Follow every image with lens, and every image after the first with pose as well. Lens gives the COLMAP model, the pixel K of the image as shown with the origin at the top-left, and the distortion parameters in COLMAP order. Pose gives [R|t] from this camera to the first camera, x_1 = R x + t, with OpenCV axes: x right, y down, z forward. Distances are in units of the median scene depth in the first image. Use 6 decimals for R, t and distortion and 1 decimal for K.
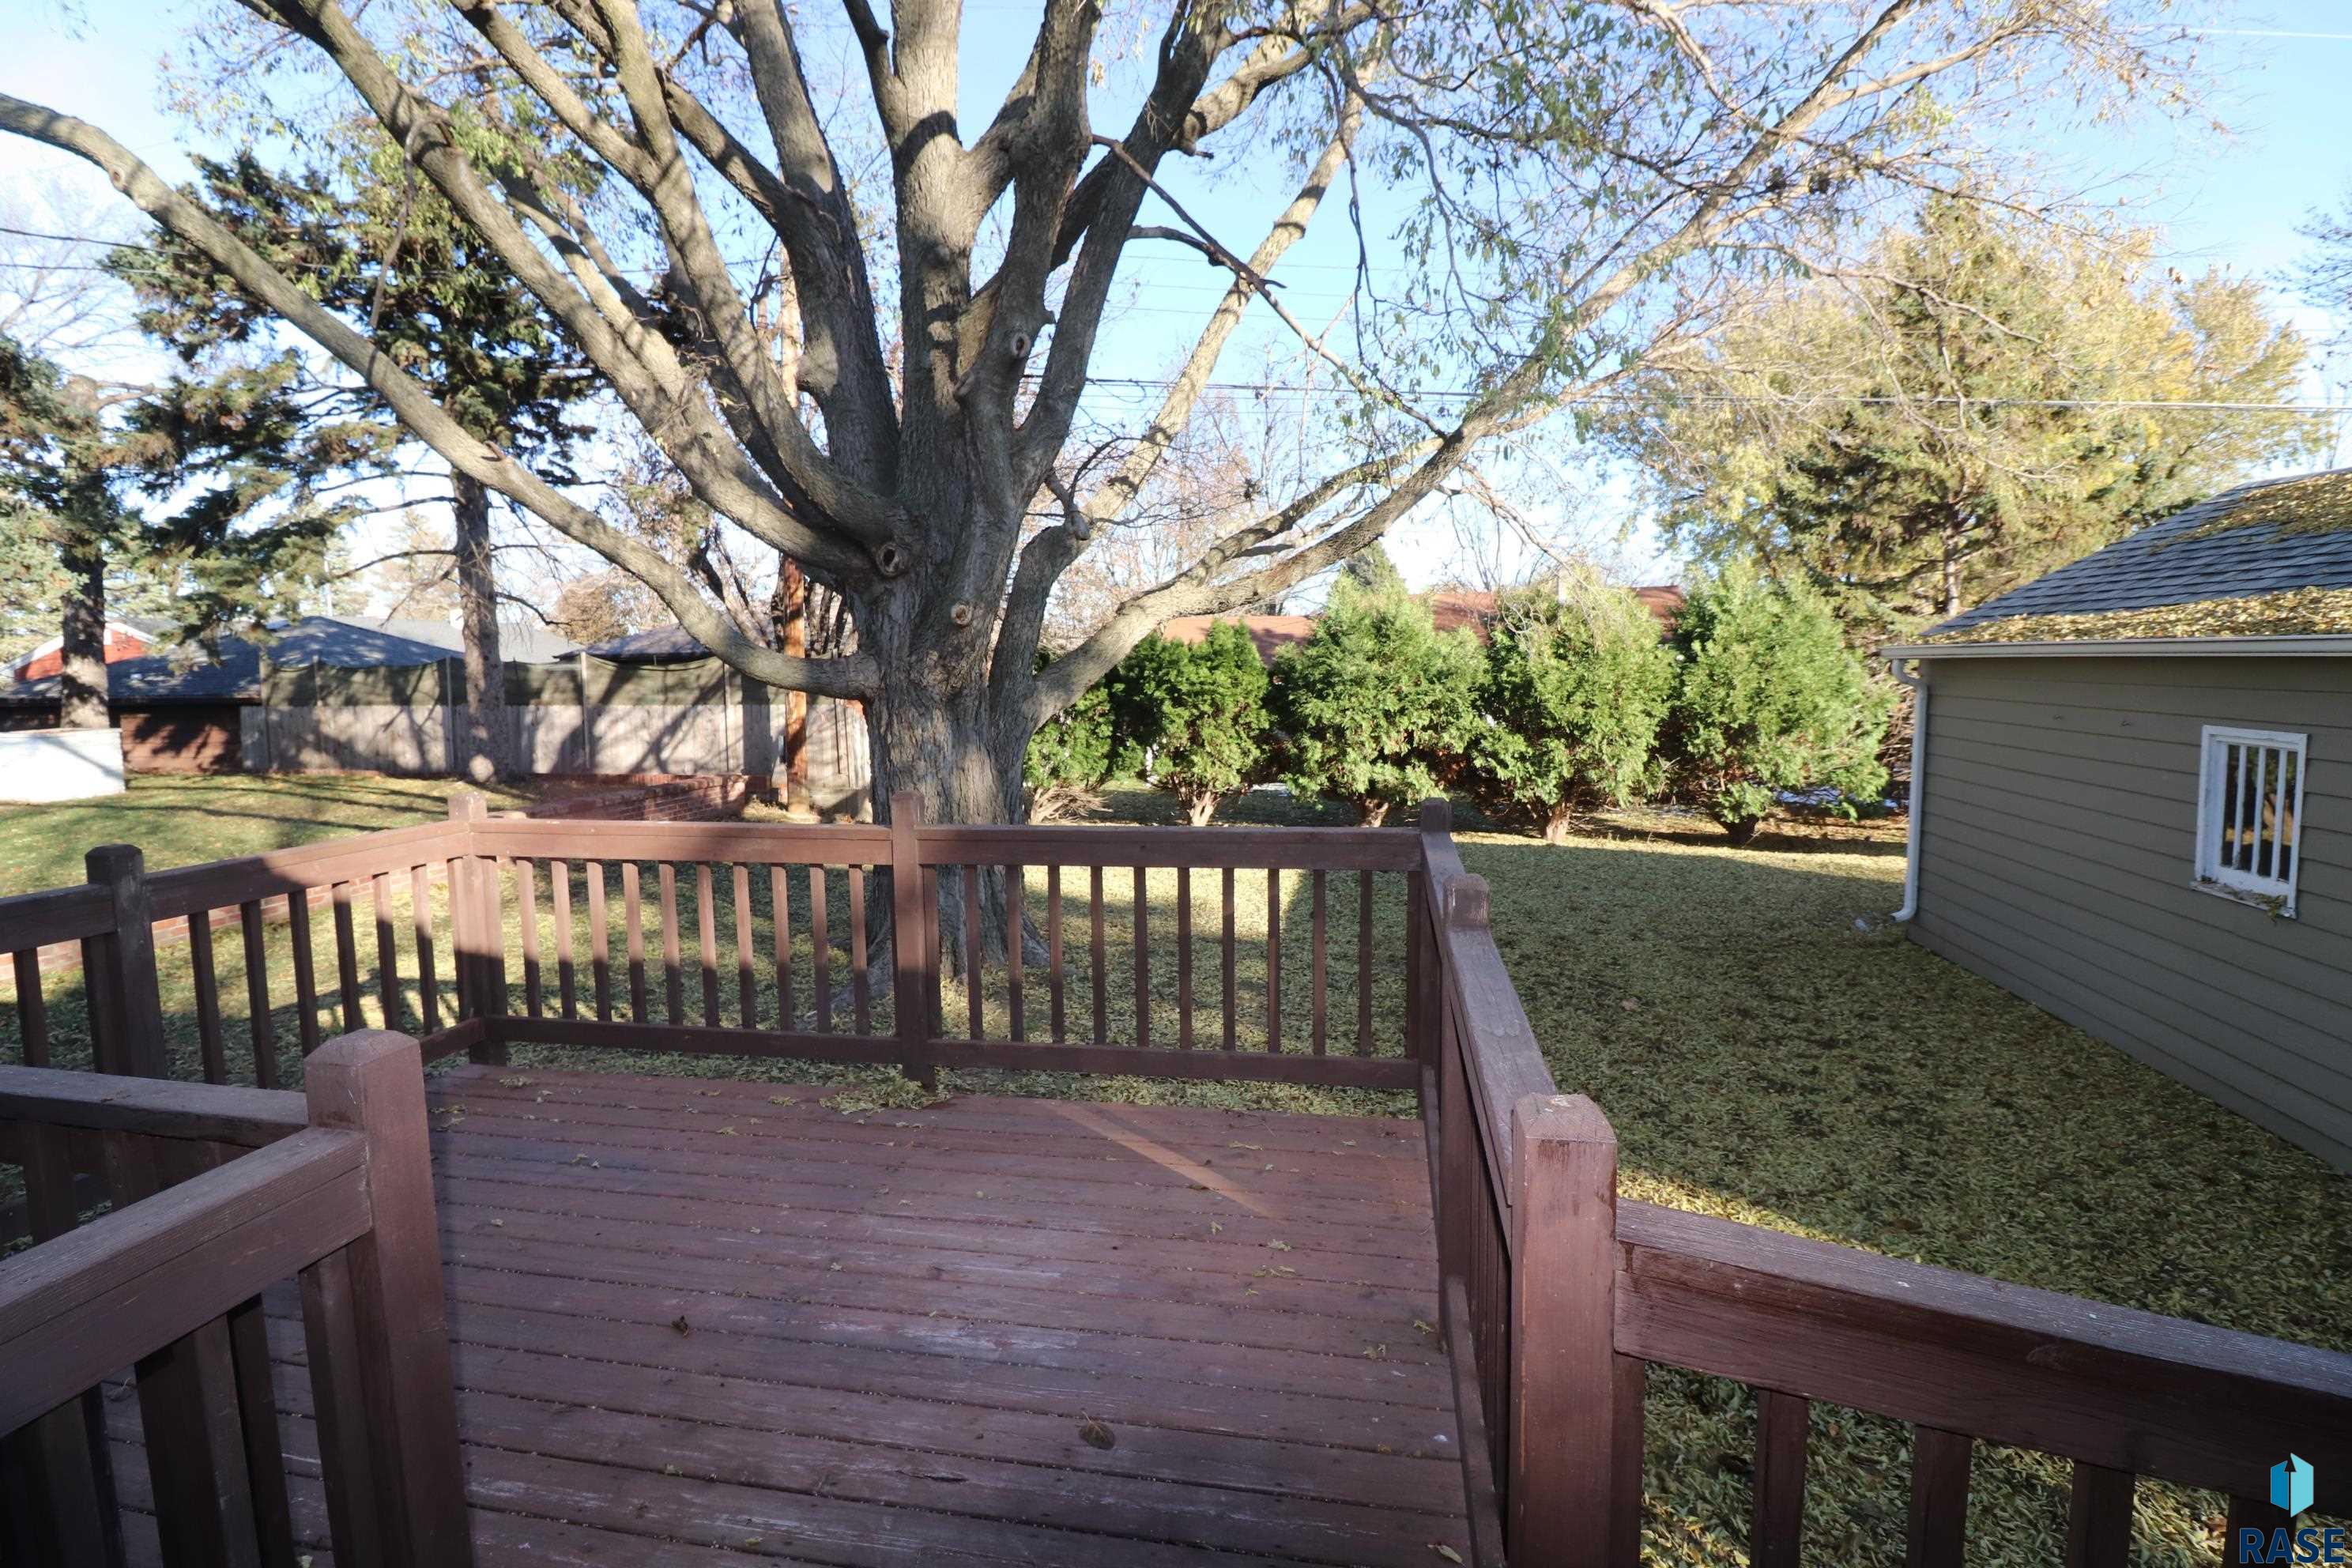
lens RADIAL K [[1099.4, 0, 1155.8], [0, 1099.4, 772.0], [0, 0, 1]] dist [-0.009282, -0.007827]
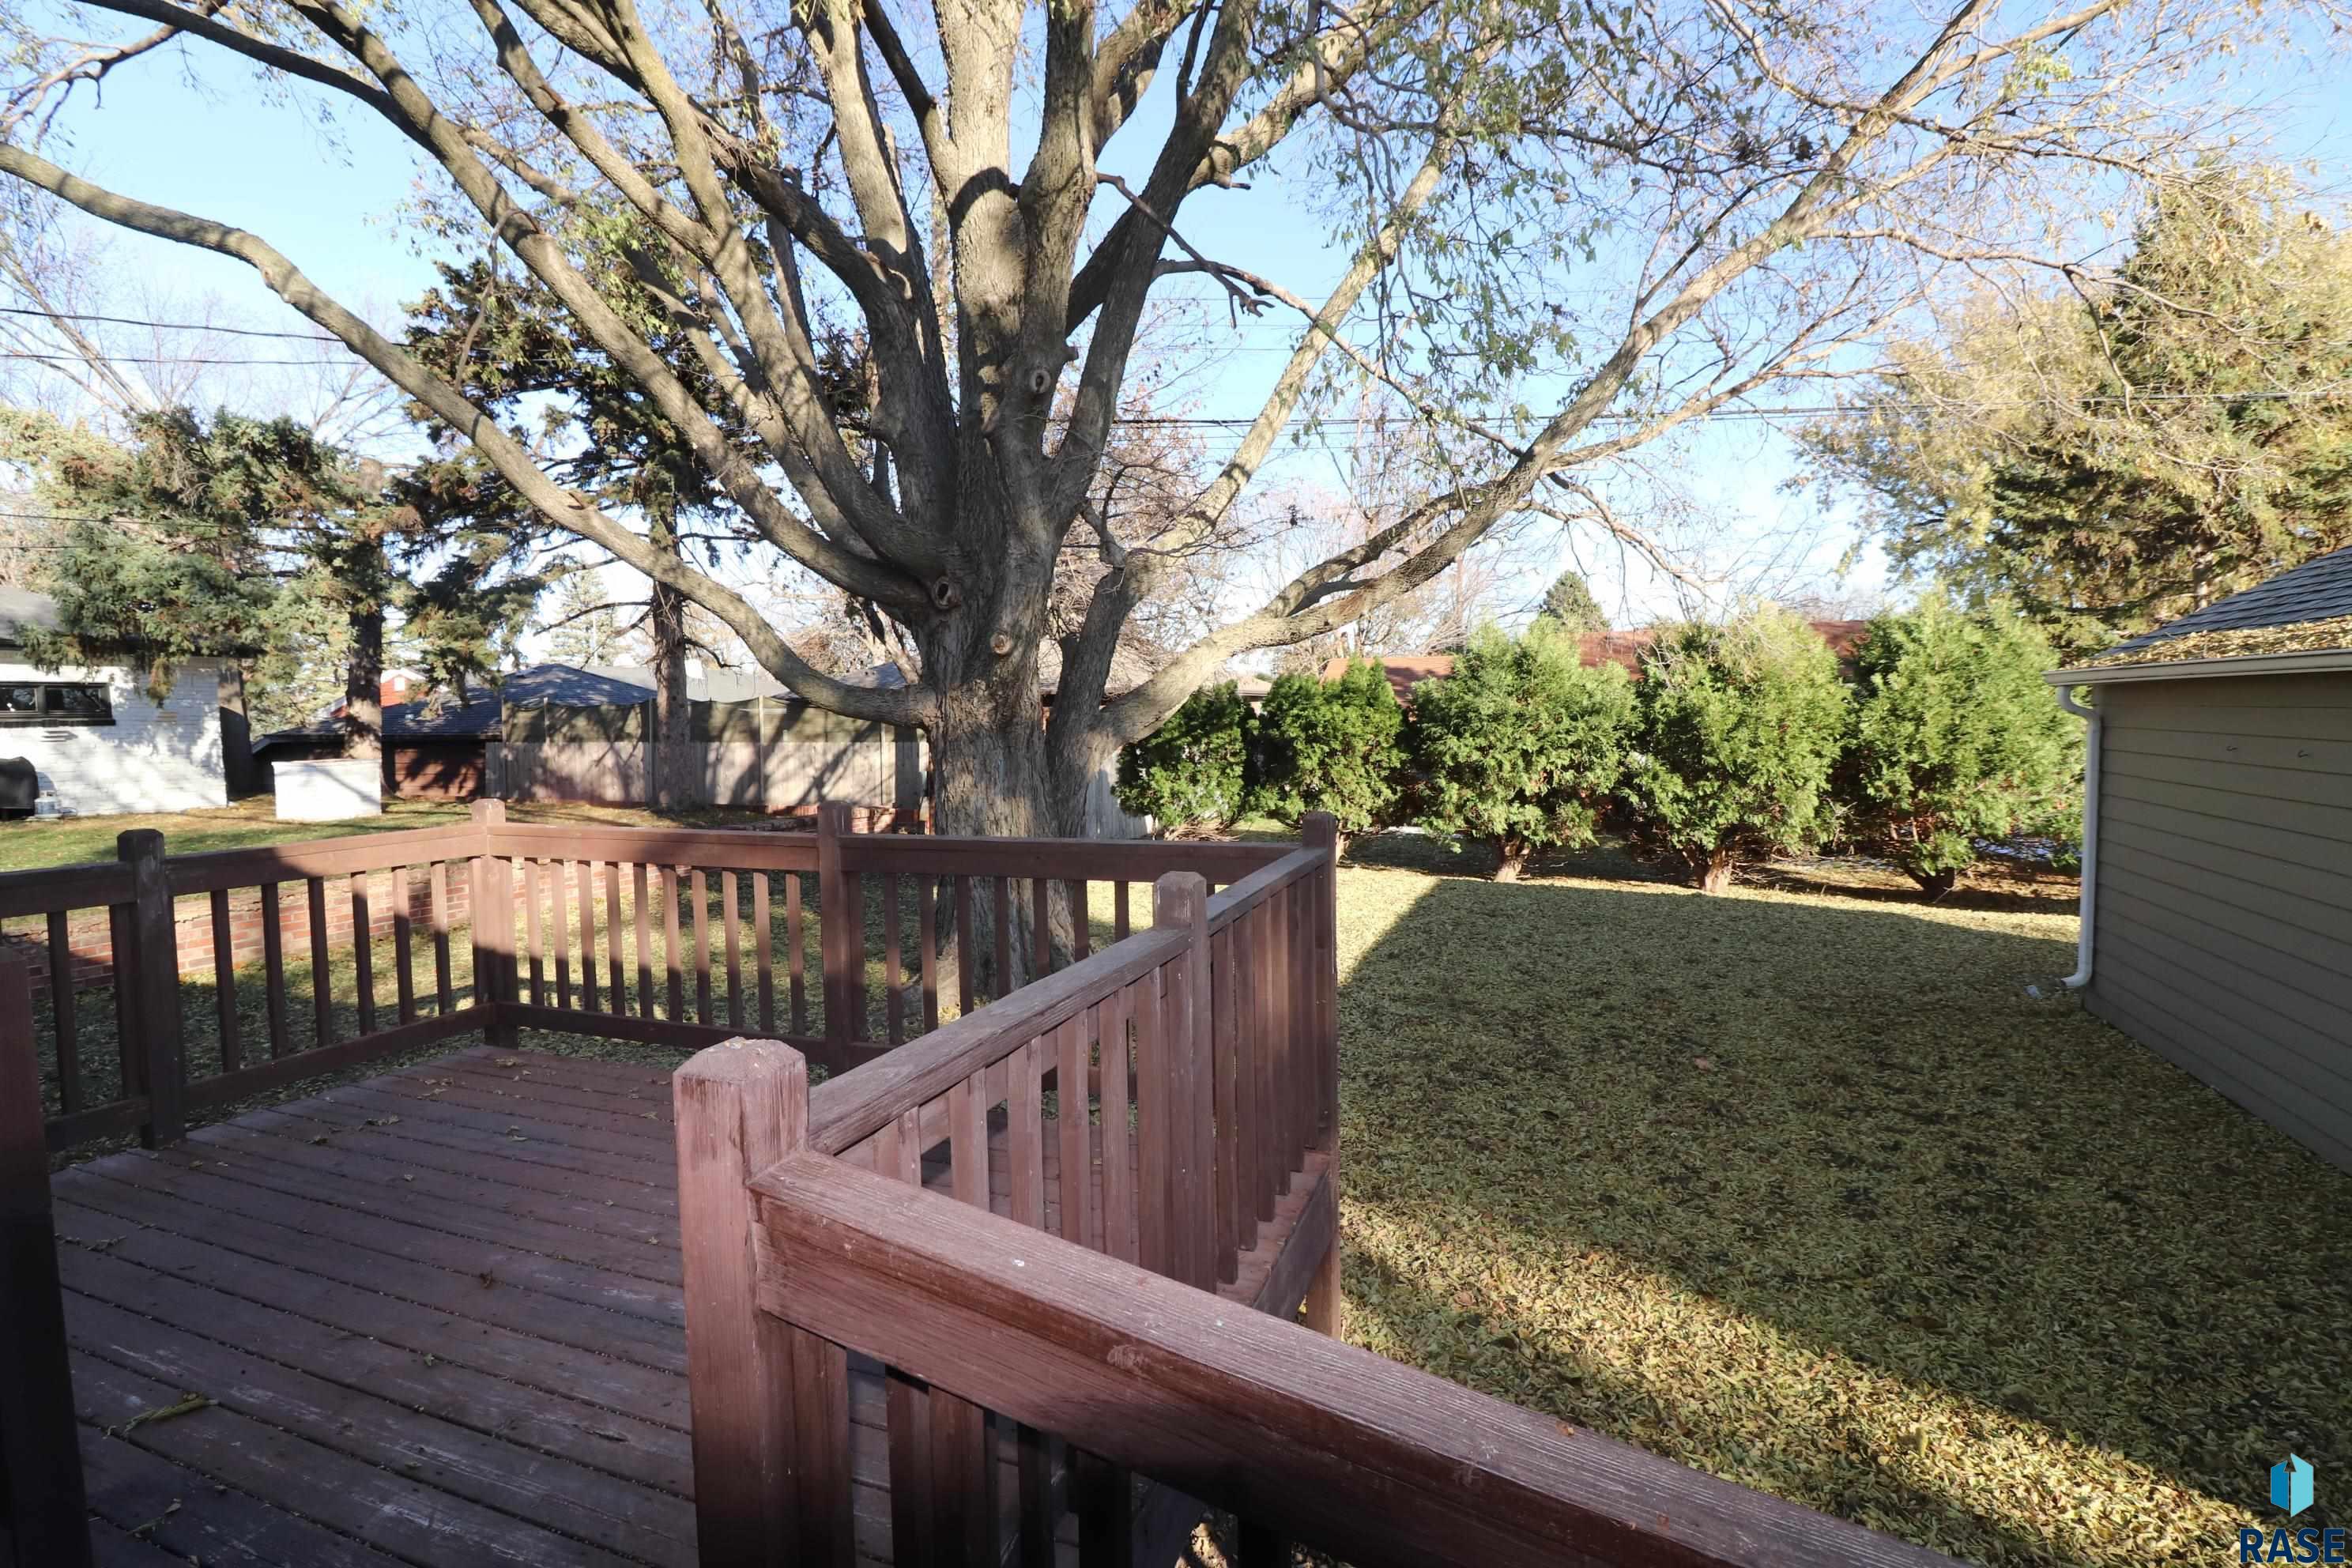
lens RADIAL K [[1099.4, 0, 1167.8], [0, 1099.4, 780.8], [0, 0, 1]] dist [-0.009282, -0.007827]
pose [[0.983132, 0.009112, -0.182668, 0.084093], [-0.015595, 0.999297, -0.034090, 0.008603], [0.182229, 0.036363, 0.982584, 0.009703]]
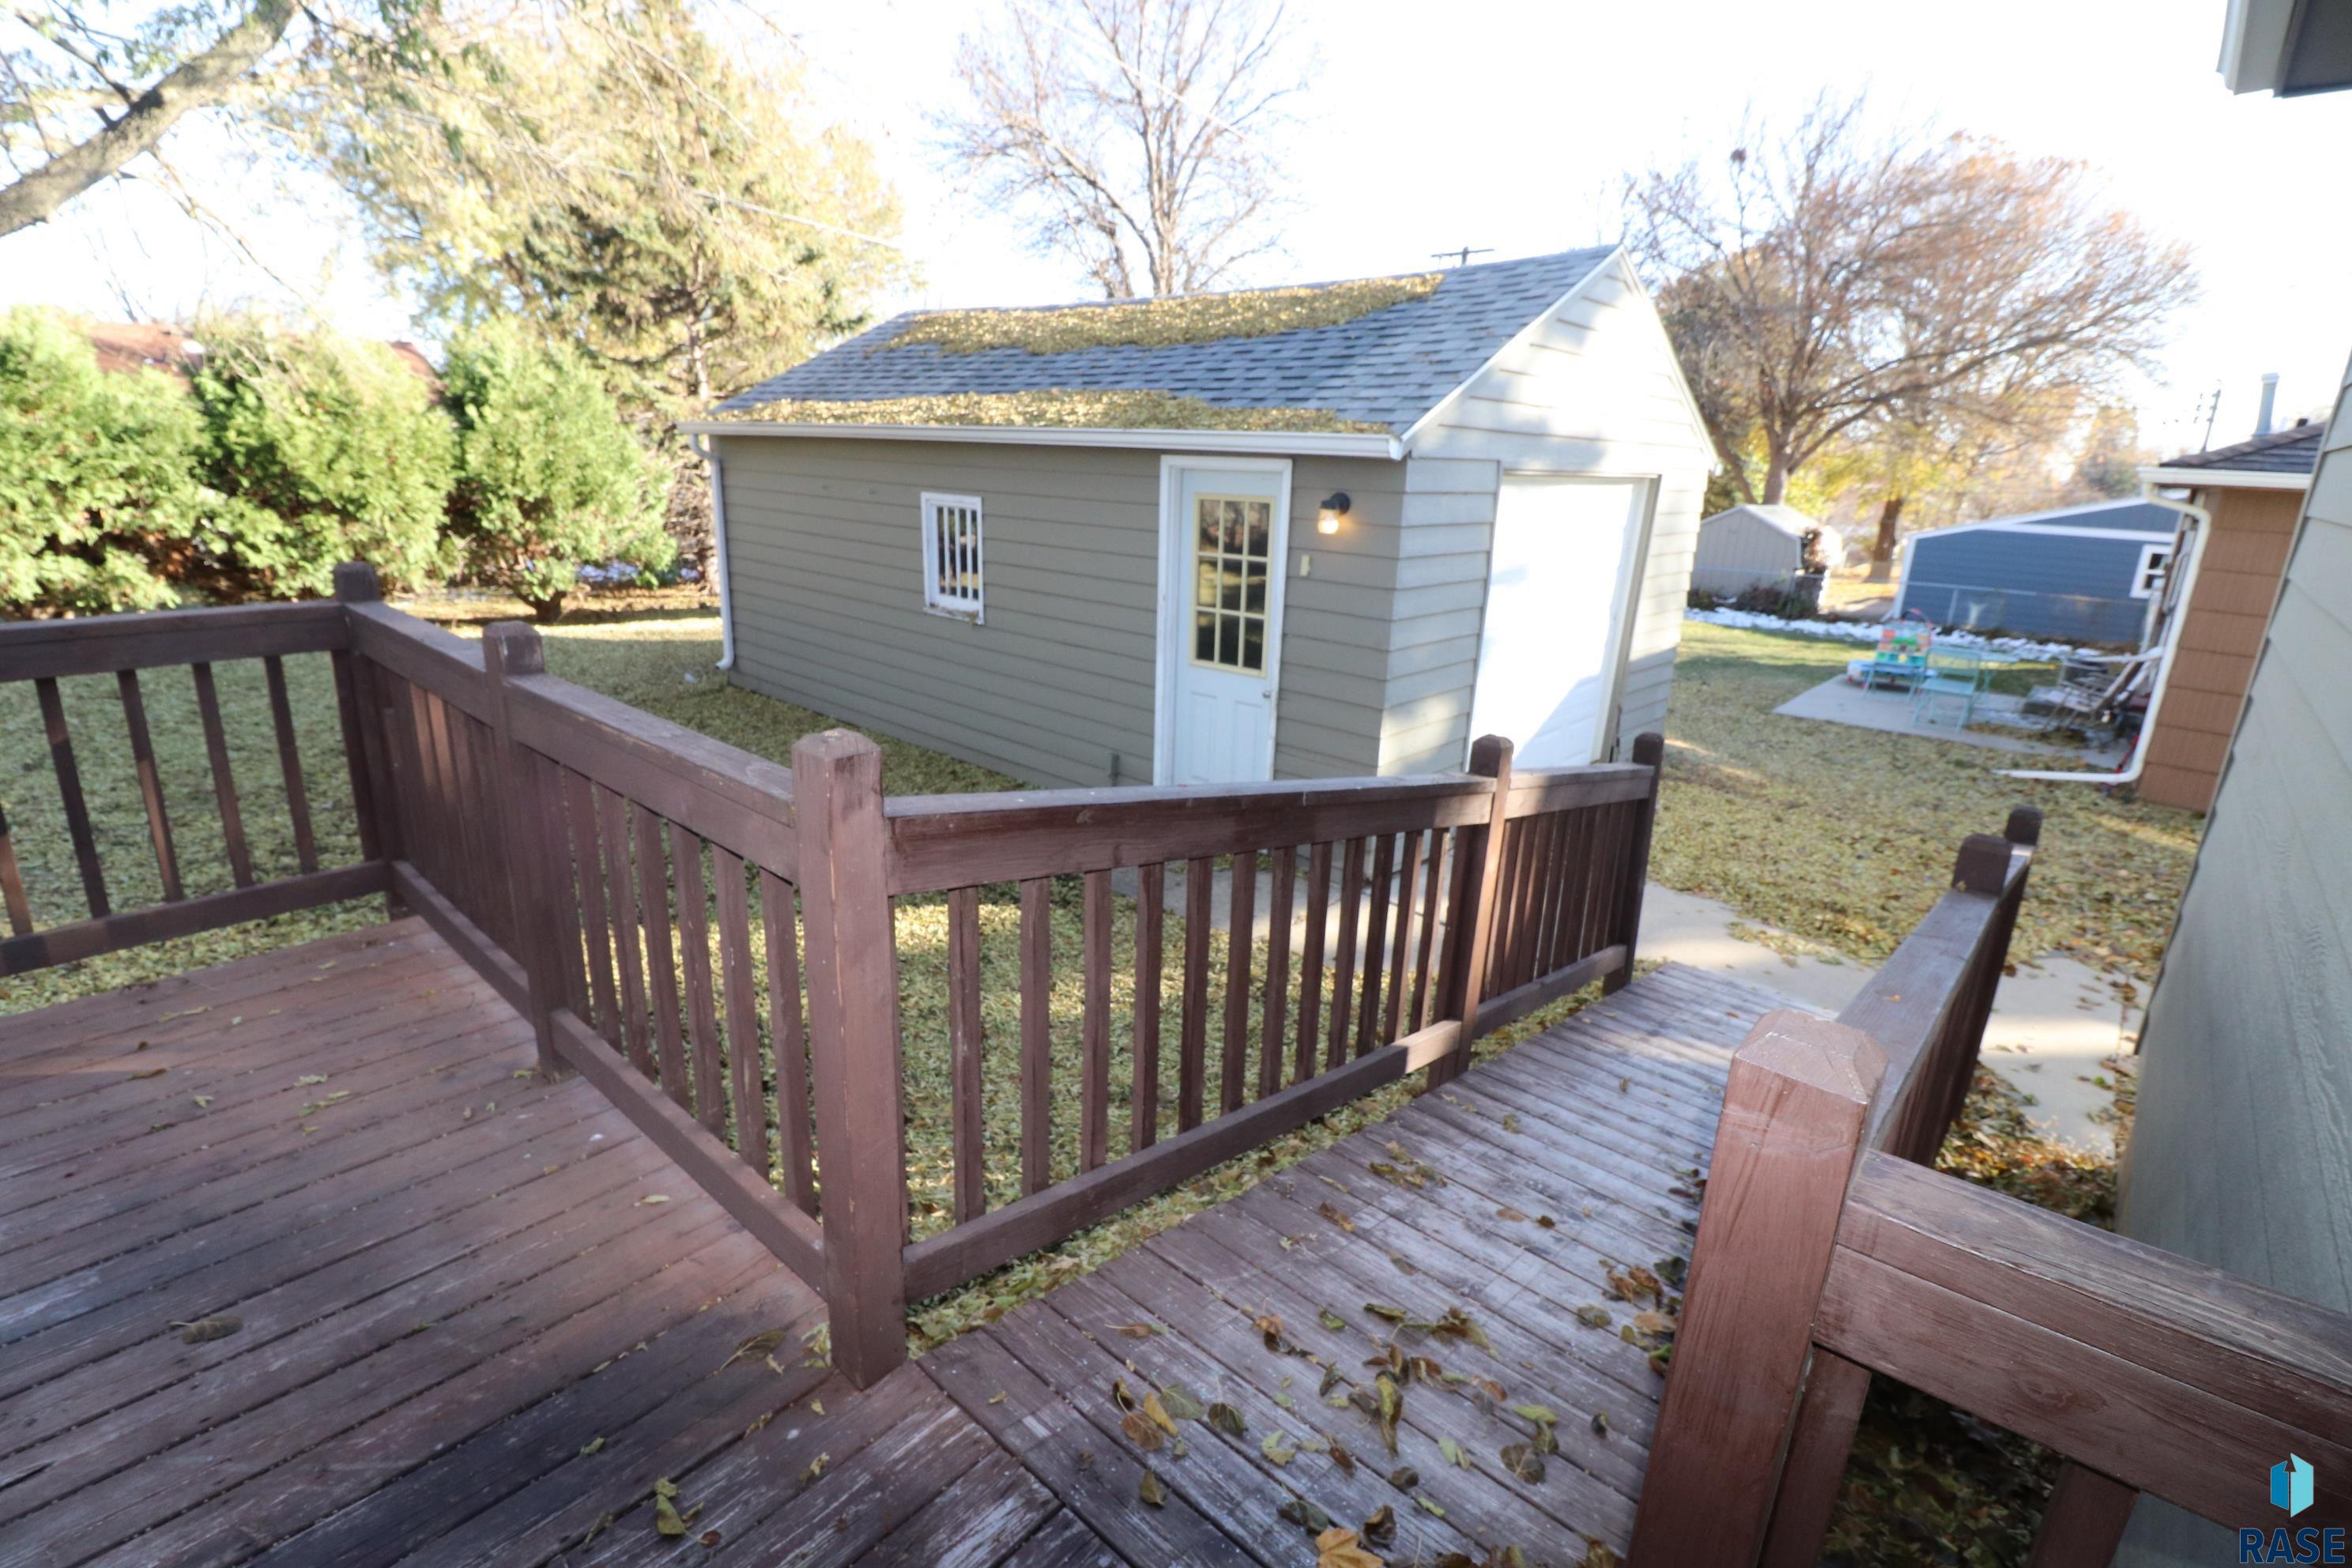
lens RADIAL K [[1099.4, 0, 1167.4], [0, 1099.4, 786.7], [0, 0, 1]] dist [-0.009282, -0.007827]
pose [[0.508067, -0.213336, 0.834479, -0.050632], [0.036934, 0.973345, 0.226351, 0.007070], [-0.860525, -0.084180, 0.502404, -0.002460]]
